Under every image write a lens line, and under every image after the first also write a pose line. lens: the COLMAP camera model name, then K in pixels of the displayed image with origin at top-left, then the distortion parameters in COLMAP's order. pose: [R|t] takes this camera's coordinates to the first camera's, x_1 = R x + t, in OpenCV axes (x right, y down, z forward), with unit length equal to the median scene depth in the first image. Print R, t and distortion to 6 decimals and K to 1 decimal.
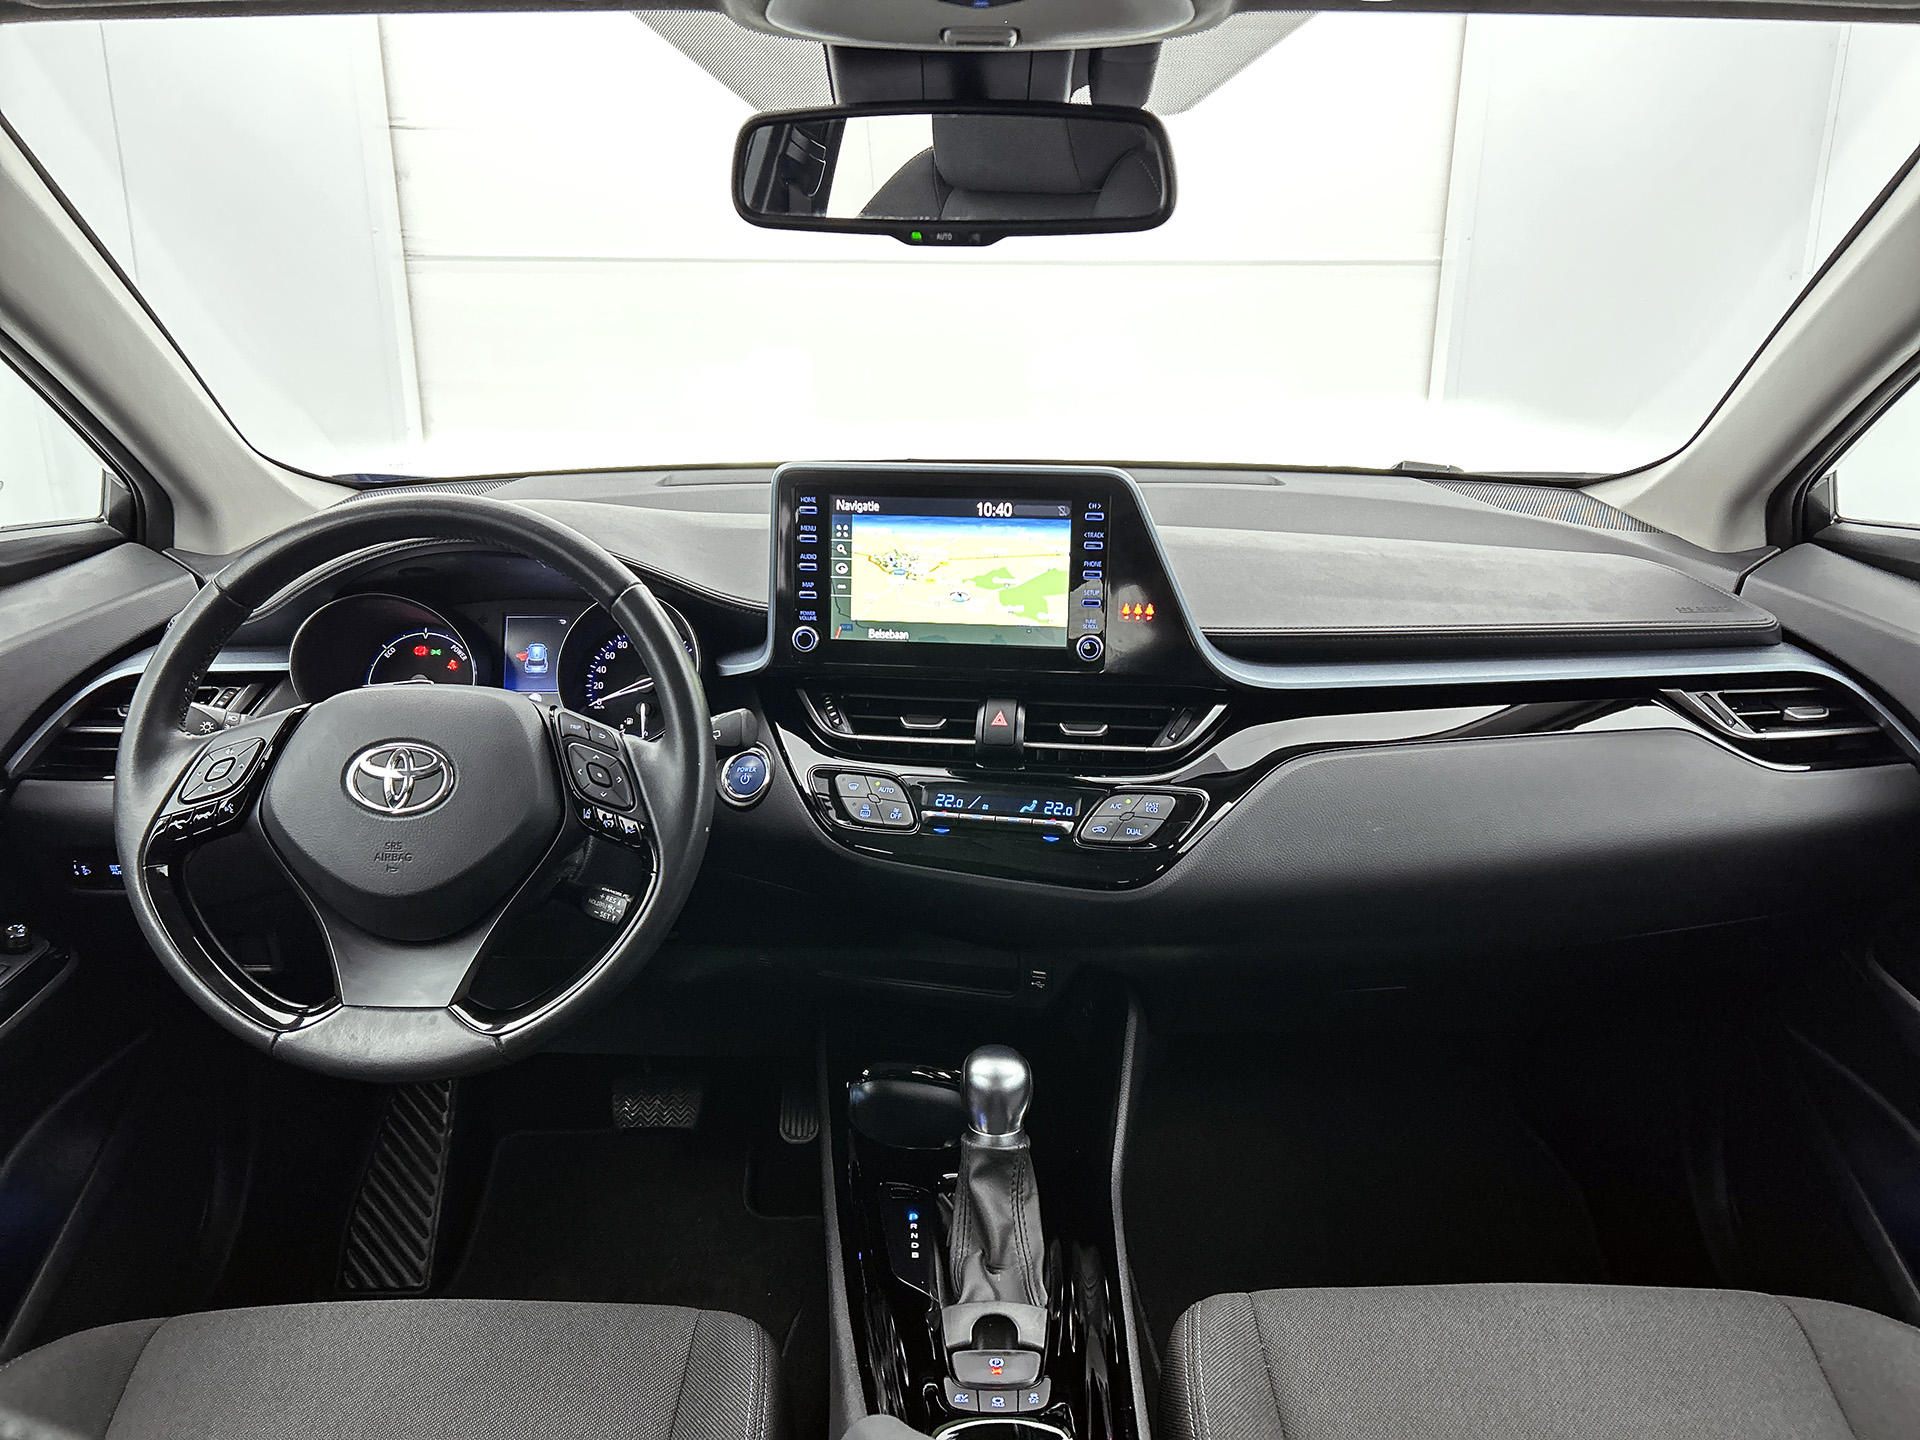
lens RADIAL K [[1446.4, 0, 960.0], [0, 1446.4, 720.0], [0, 0, 1]] dist [0.071386, -0.083446]
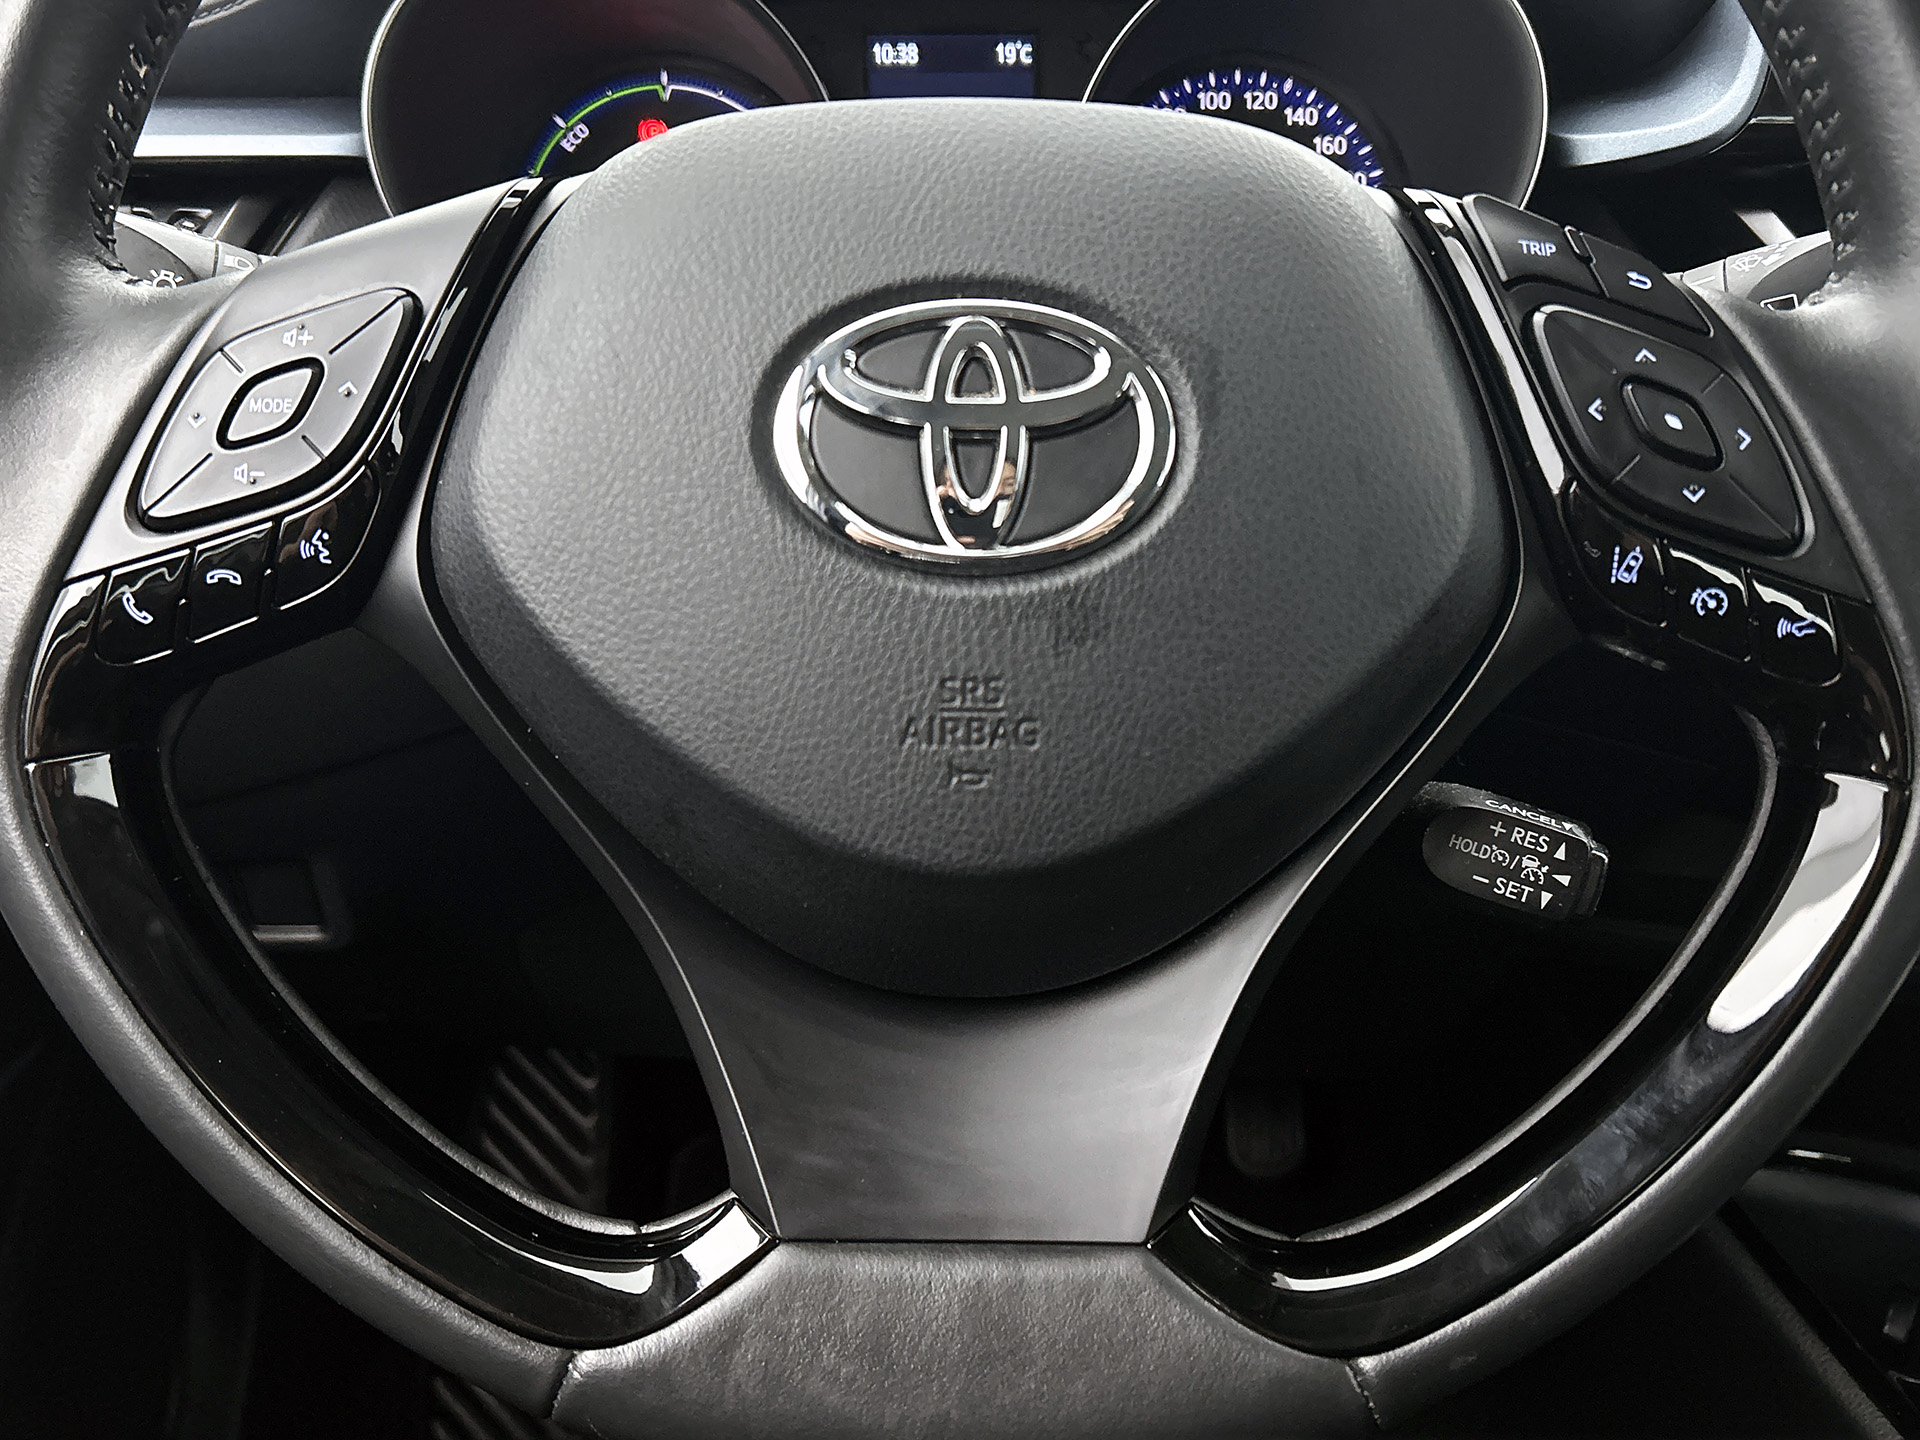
lens RADIAL K [[1652.1, 0, 960.0], [0, 1652.1, 720.0], [0, 0, 1]] dist [0.001453, -0.001733]
pose [[0.998732, -0.005662, 0.050014, -0.394814], [-0.002800, 0.985866, 0.167512, 0.040114], [-0.050255, -0.167439, 0.984601, 0.684461]]
